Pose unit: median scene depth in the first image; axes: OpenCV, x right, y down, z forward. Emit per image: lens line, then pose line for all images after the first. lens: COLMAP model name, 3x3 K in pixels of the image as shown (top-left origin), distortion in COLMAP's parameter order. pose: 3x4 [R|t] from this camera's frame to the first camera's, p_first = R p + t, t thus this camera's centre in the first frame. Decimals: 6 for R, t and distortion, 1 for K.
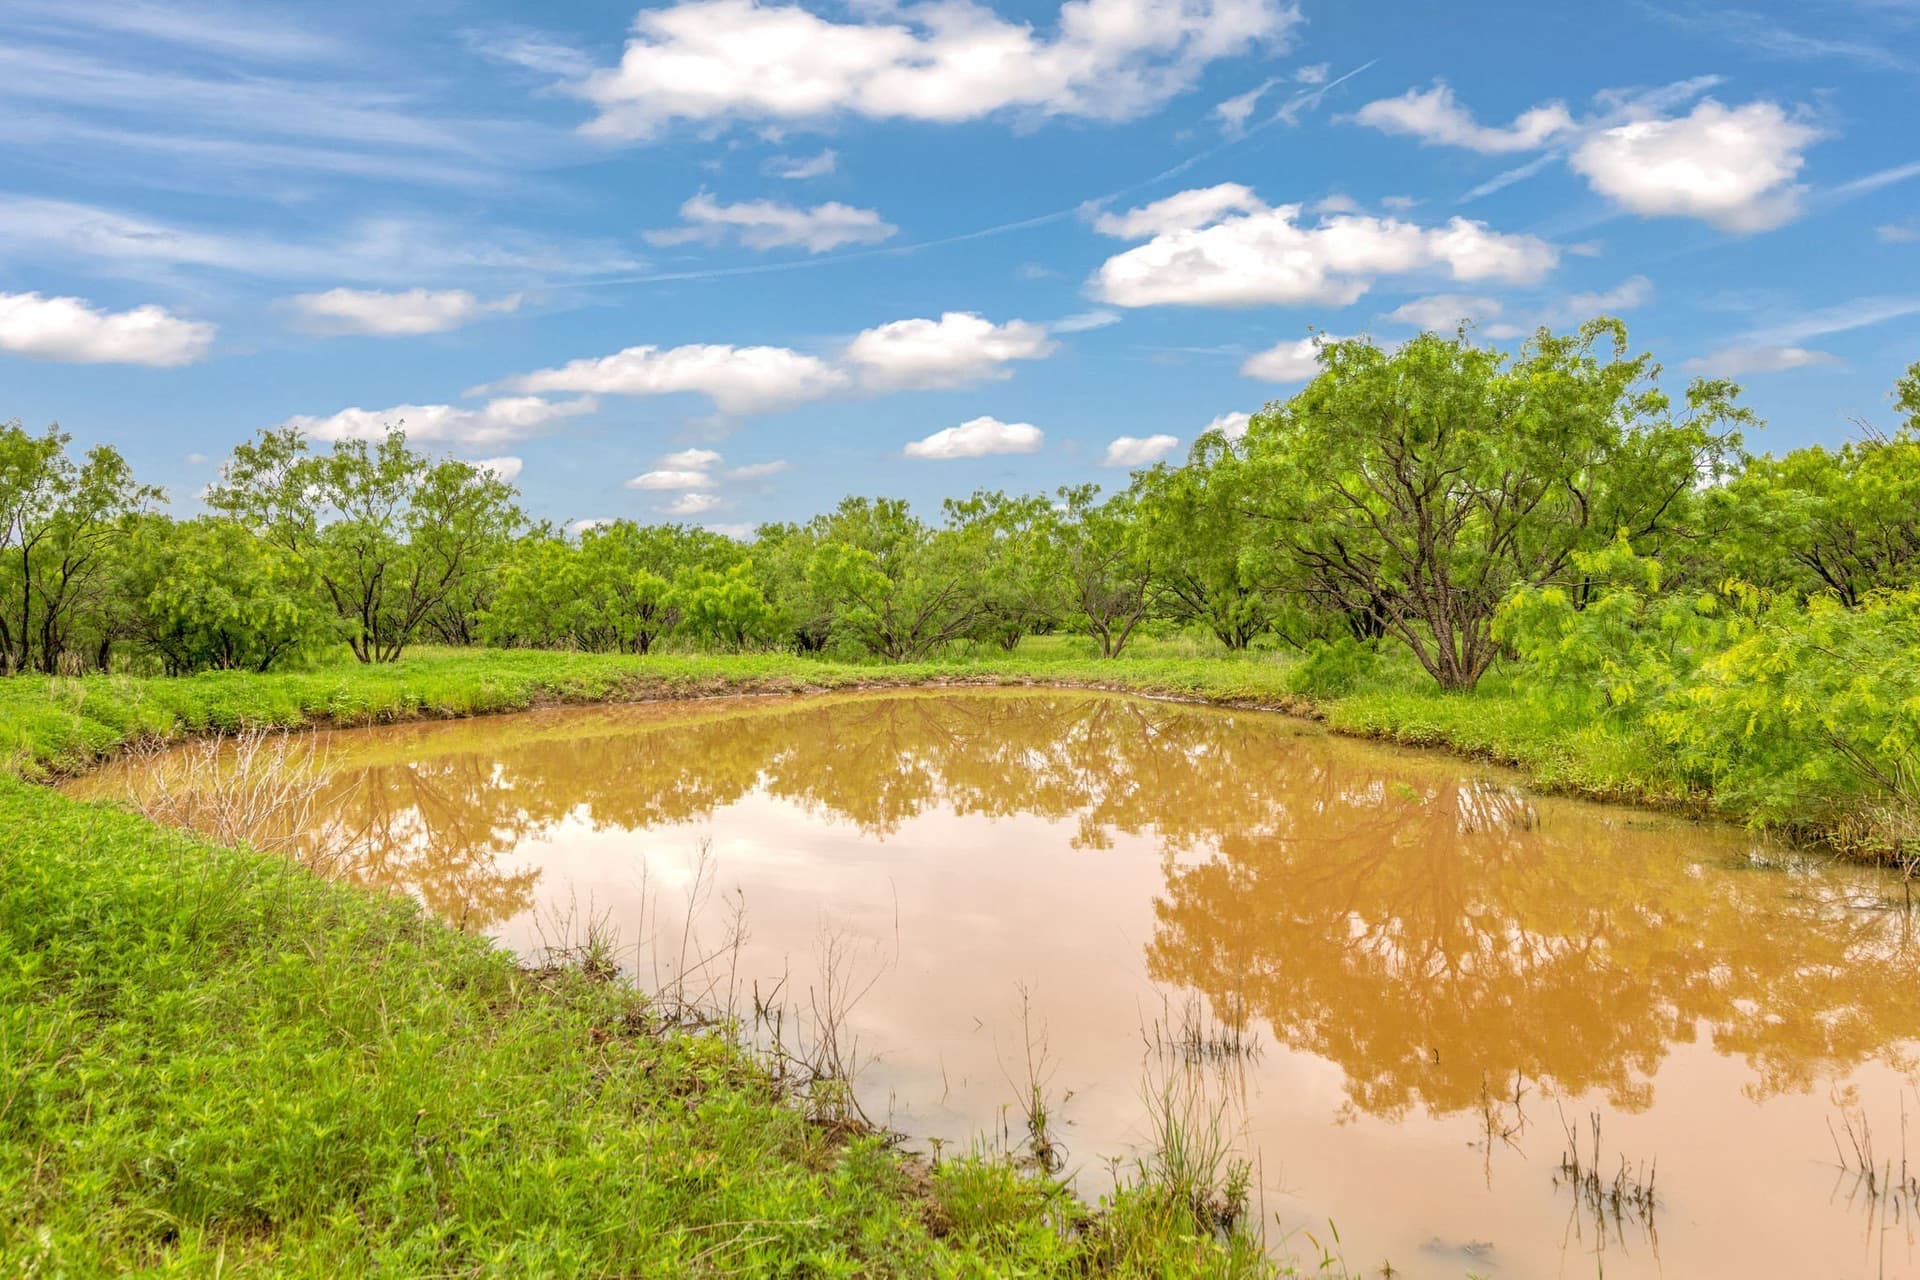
lens RADIAL K [[1051.9, 0, 958.3], [0, 1051.9, 594.6], [0, 0, 1]] dist [-0.001645, -0.000586]
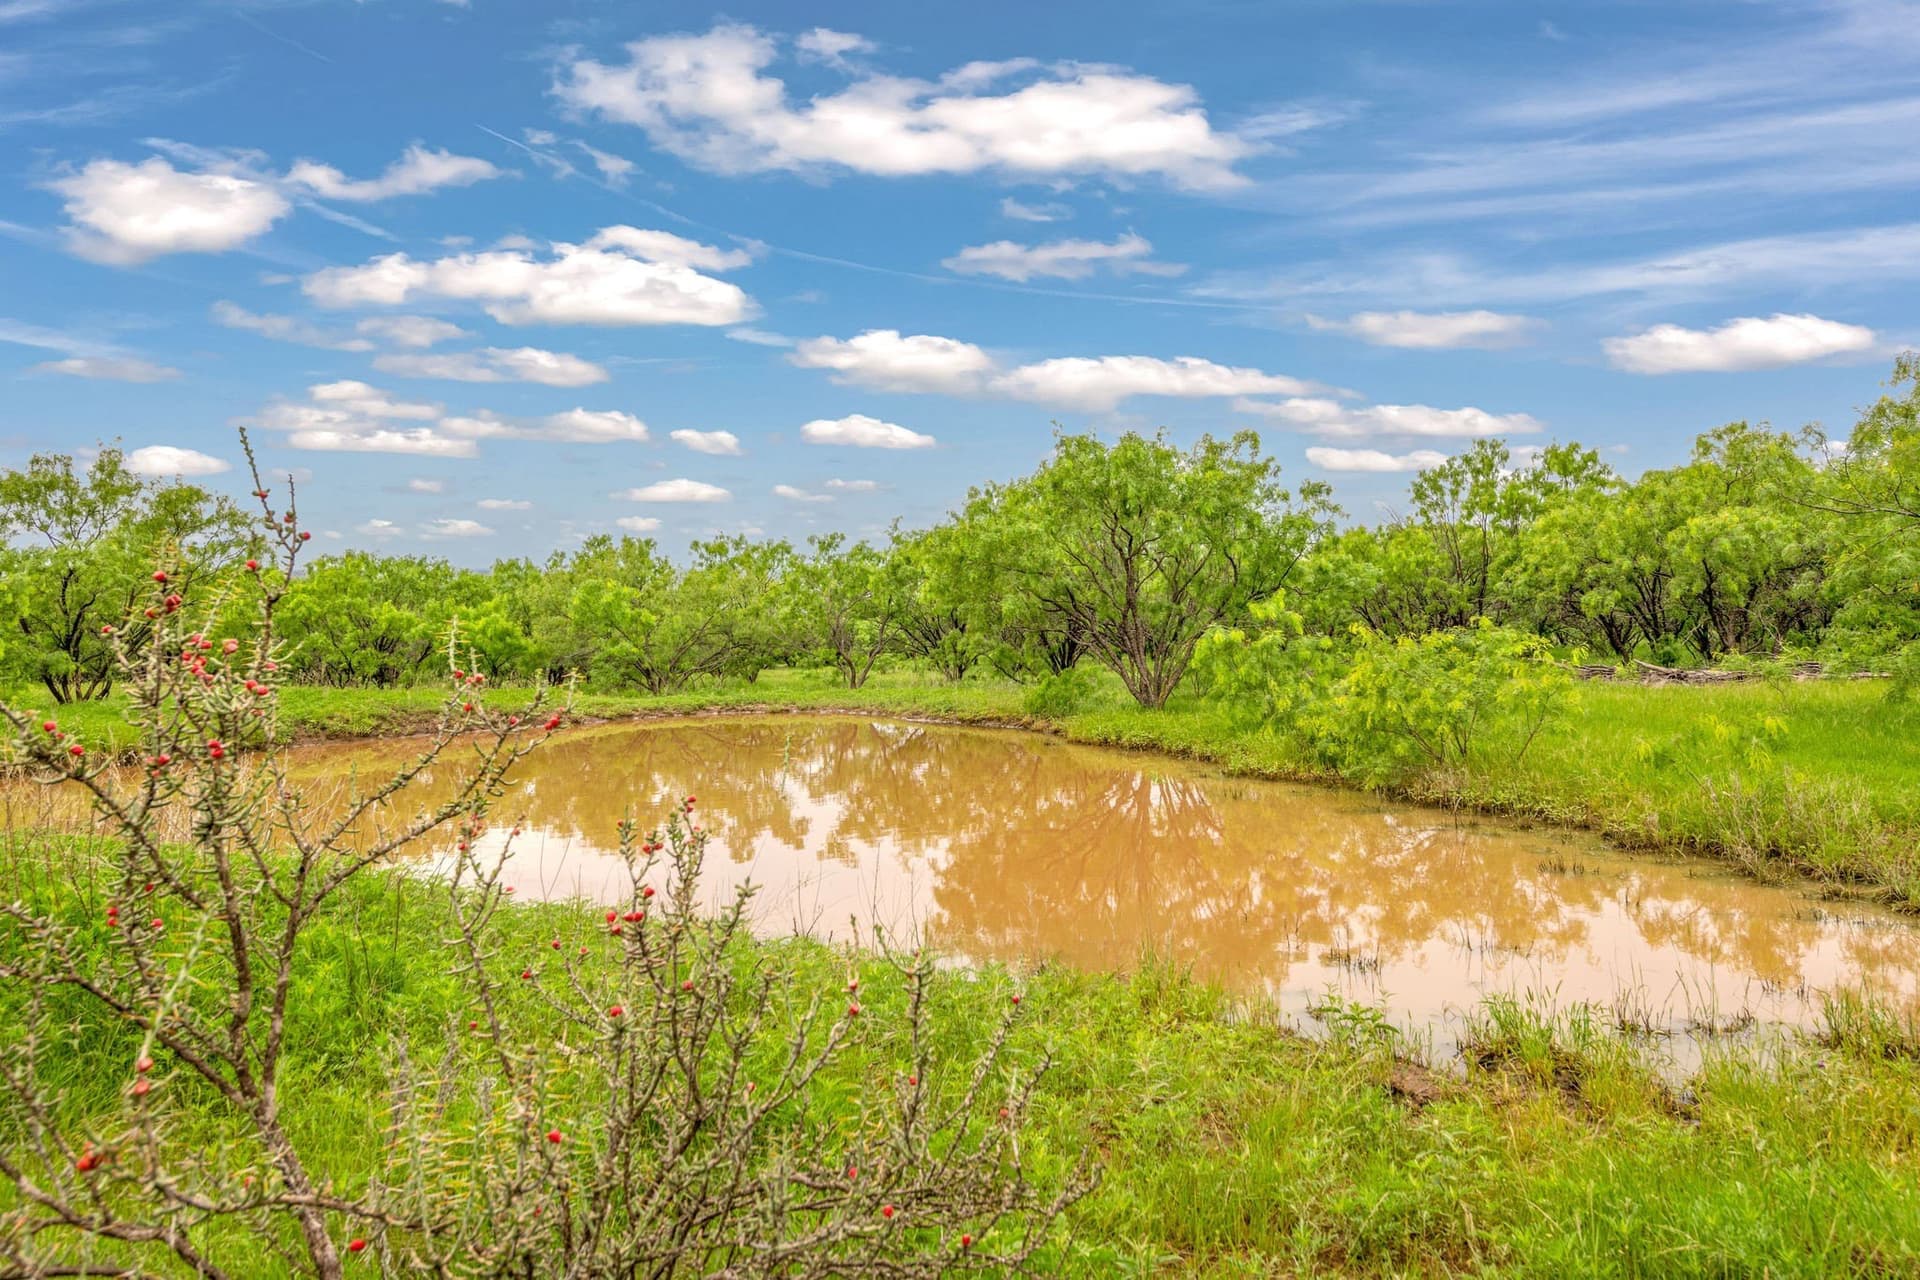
lens RADIAL K [[1051.9, 0, 958.3], [0, 1051.9, 594.6], [0, 0, 1]] dist [-0.001645, -0.000586]
pose [[0.941800, 0.019795, 0.335589, -0.148569], [-0.008386, 0.999338, -0.035413, -0.000952], [-0.336068, 0.030538, 0.941343, -0.114731]]
